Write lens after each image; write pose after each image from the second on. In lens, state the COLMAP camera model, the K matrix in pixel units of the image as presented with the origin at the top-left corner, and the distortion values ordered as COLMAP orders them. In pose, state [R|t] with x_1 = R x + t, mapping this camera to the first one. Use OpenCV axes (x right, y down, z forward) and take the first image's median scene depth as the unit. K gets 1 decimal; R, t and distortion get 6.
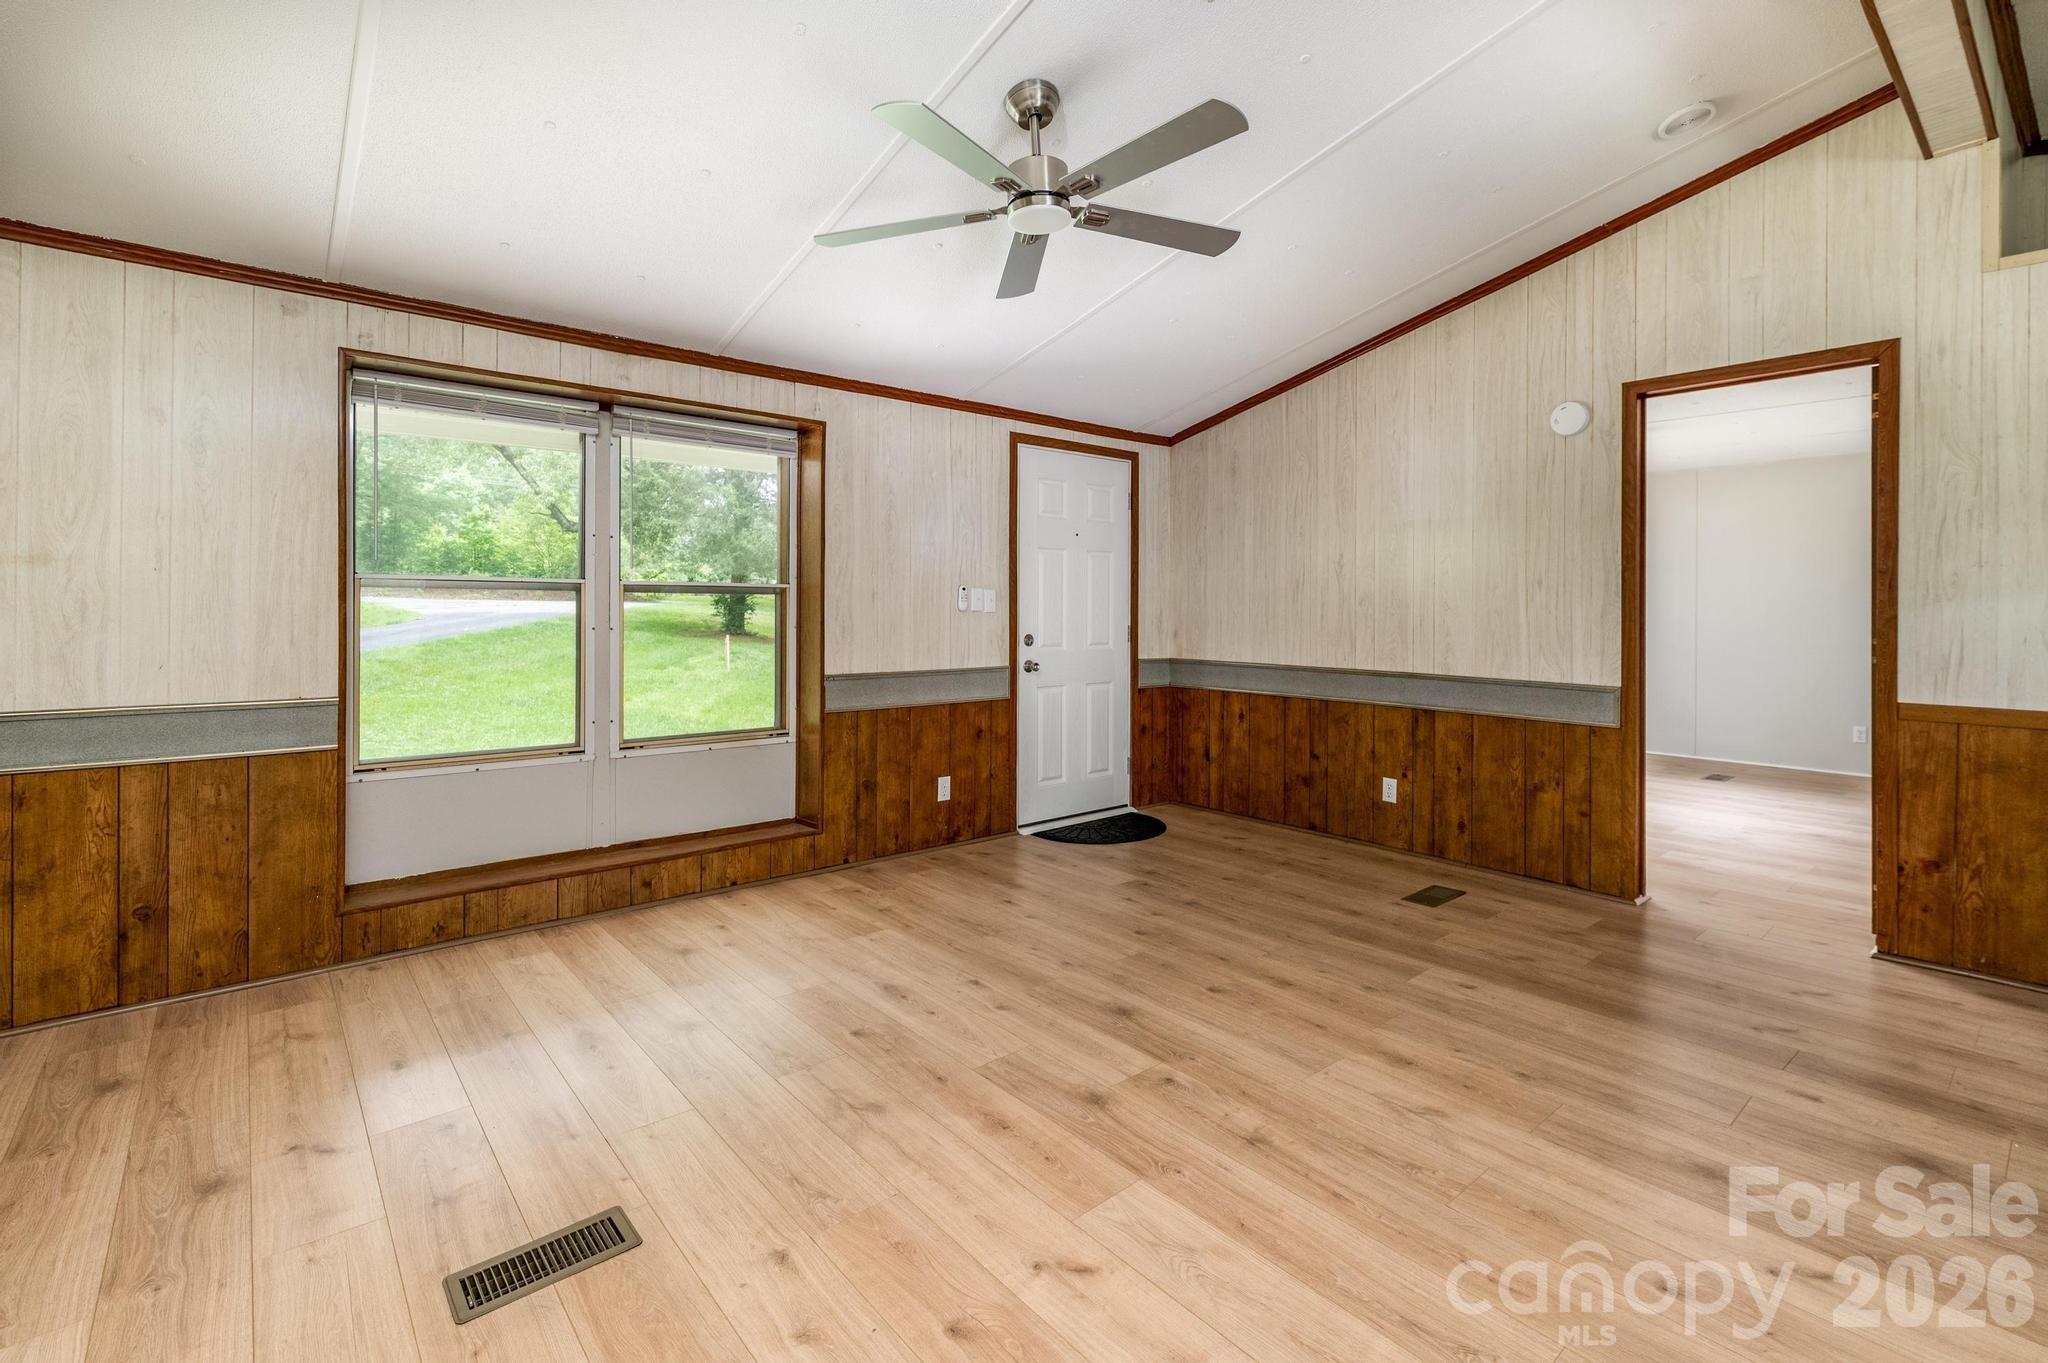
lens RADIAL K [[918.1, 0, 1030.0], [0, 918.1, 601.8], [0, 0, 1]] dist [-0.002293, -0.000217]
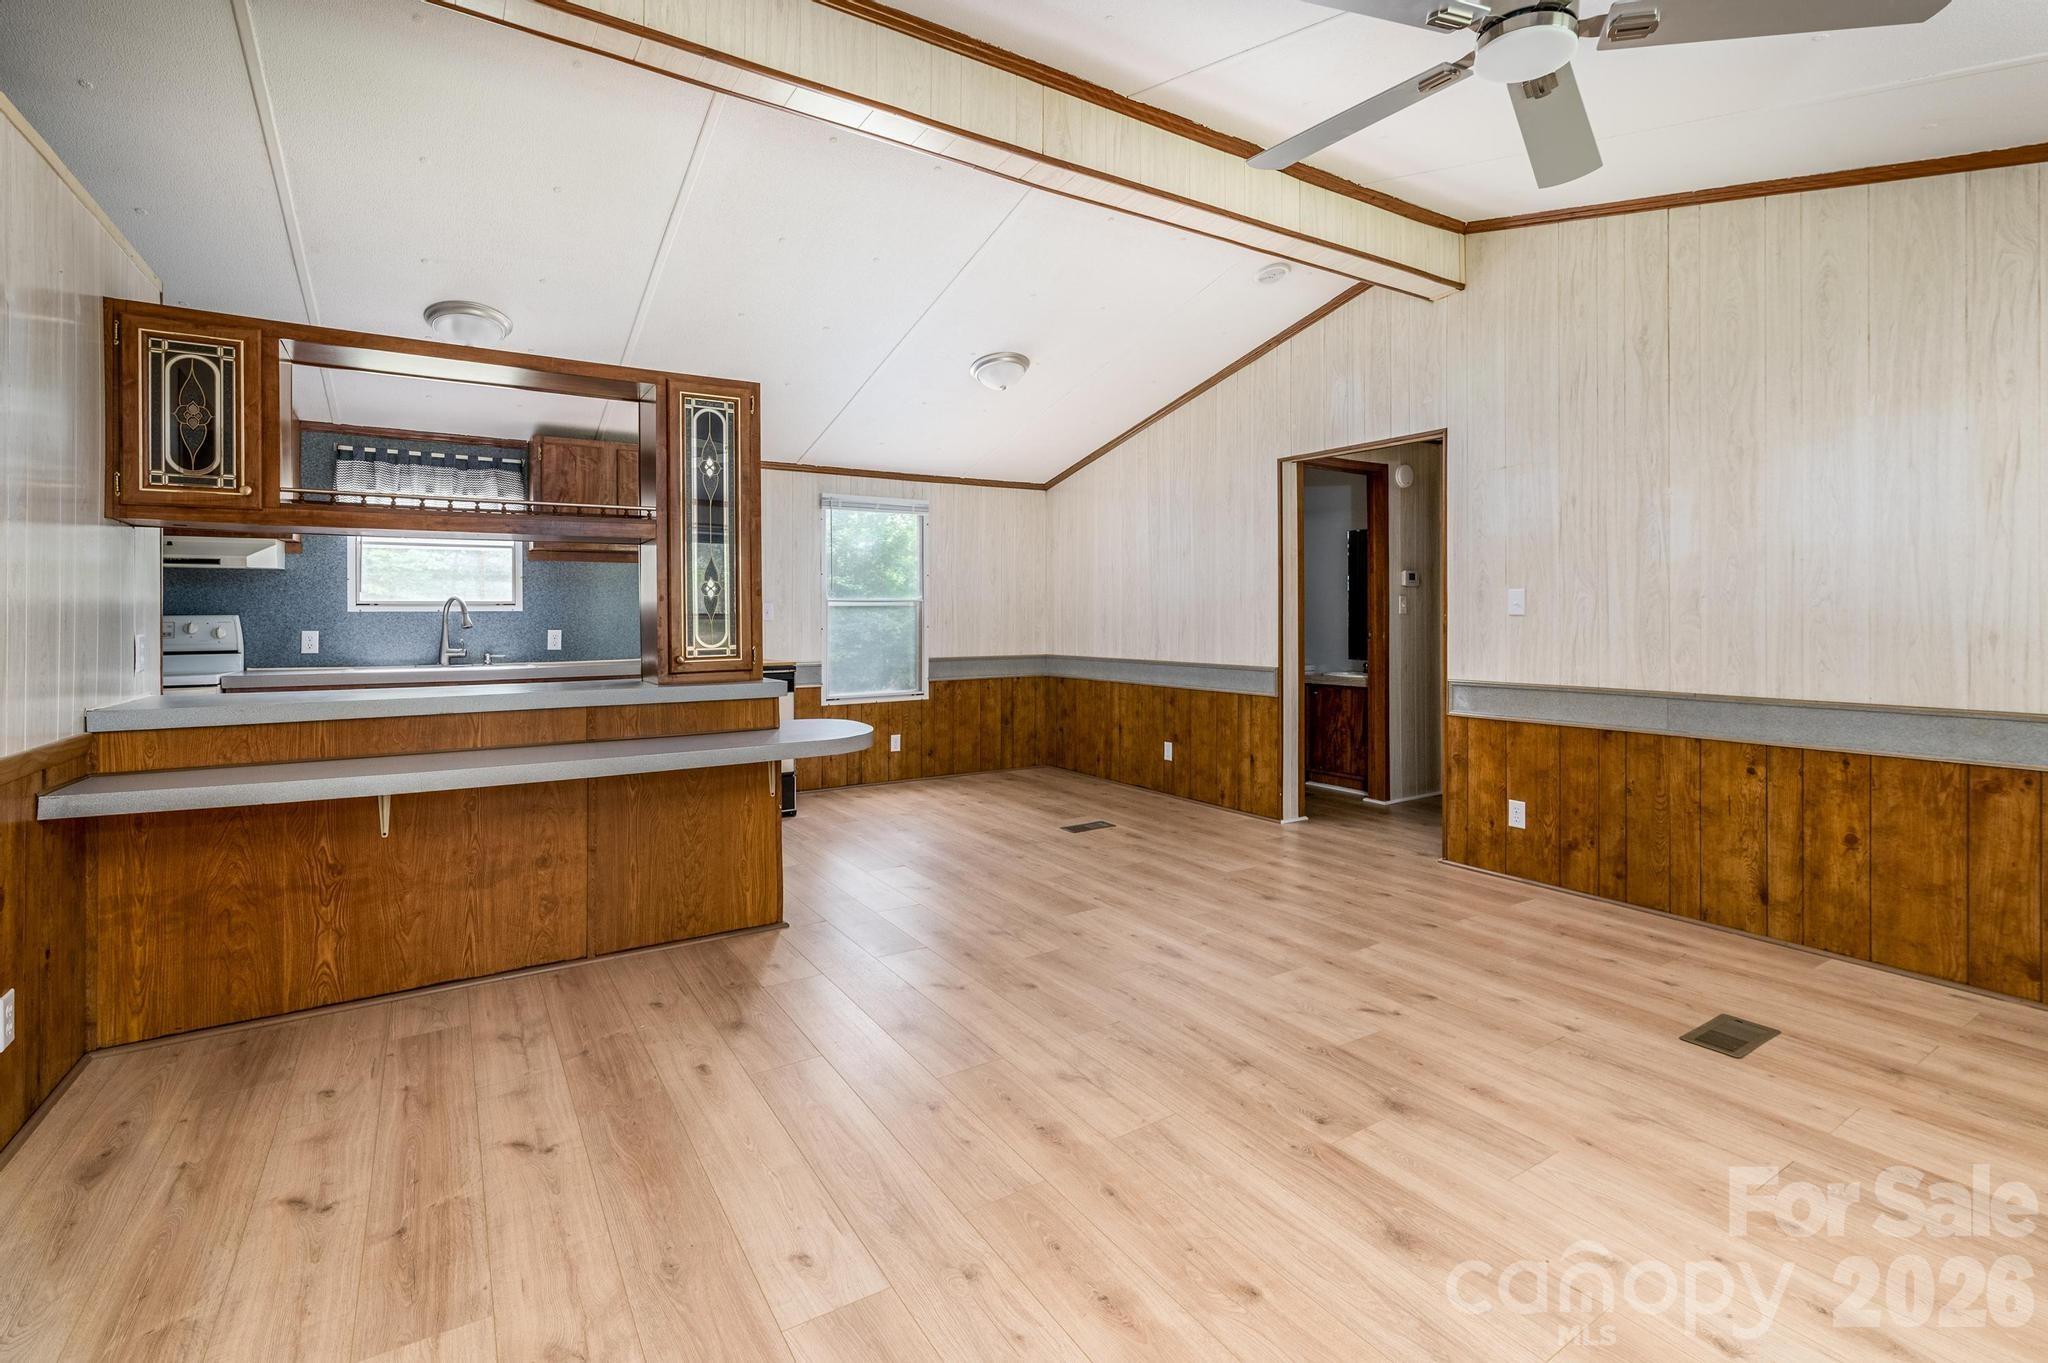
lens RADIAL K [[918.1, 0, 1030.0], [0, 918.1, 601.8], [0, 0, 1]] dist [-0.002293, -0.000217]
pose [[-0.991400, -0.000347, 0.130865, 0.209637], [-0.002960, 0.999800, -0.019767, 0.009291], [-0.130832, -0.019984, -0.991203, 1.281216]]
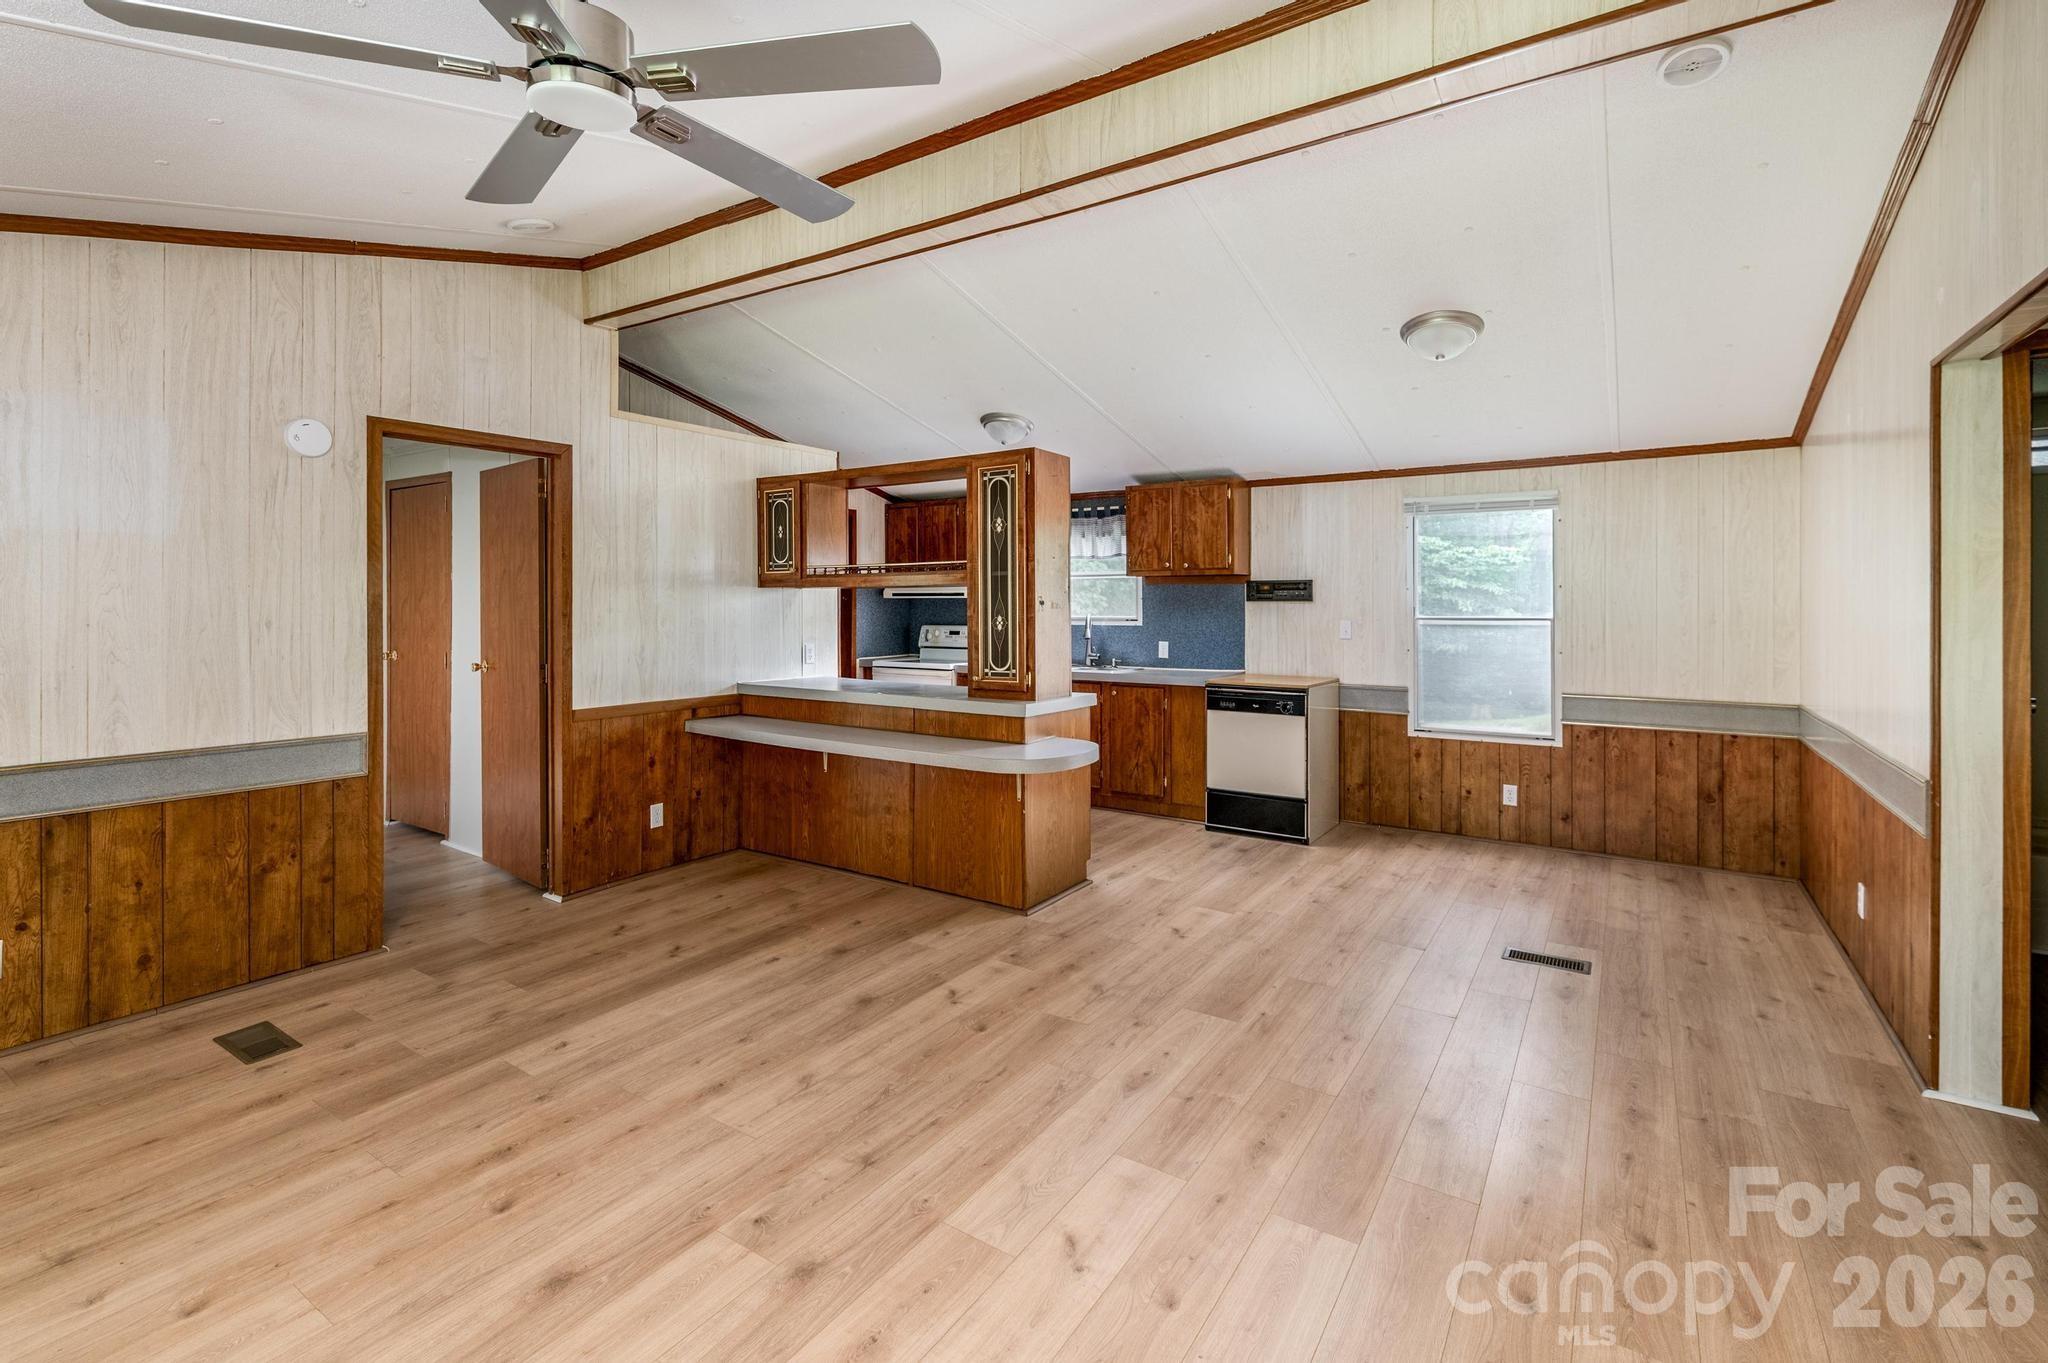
lens RADIAL K [[923.7, 0, 1024.0], [0, 923.7, 592.6], [0, 0, 1]] dist [0.001190, -0.000018]
pose [[-0.280330, 0.002665, 0.959900, -0.513143], [-0.008542, 0.999950, -0.005271, -0.057989], [-0.959866, -0.009677, -0.280293, 0.656904]]
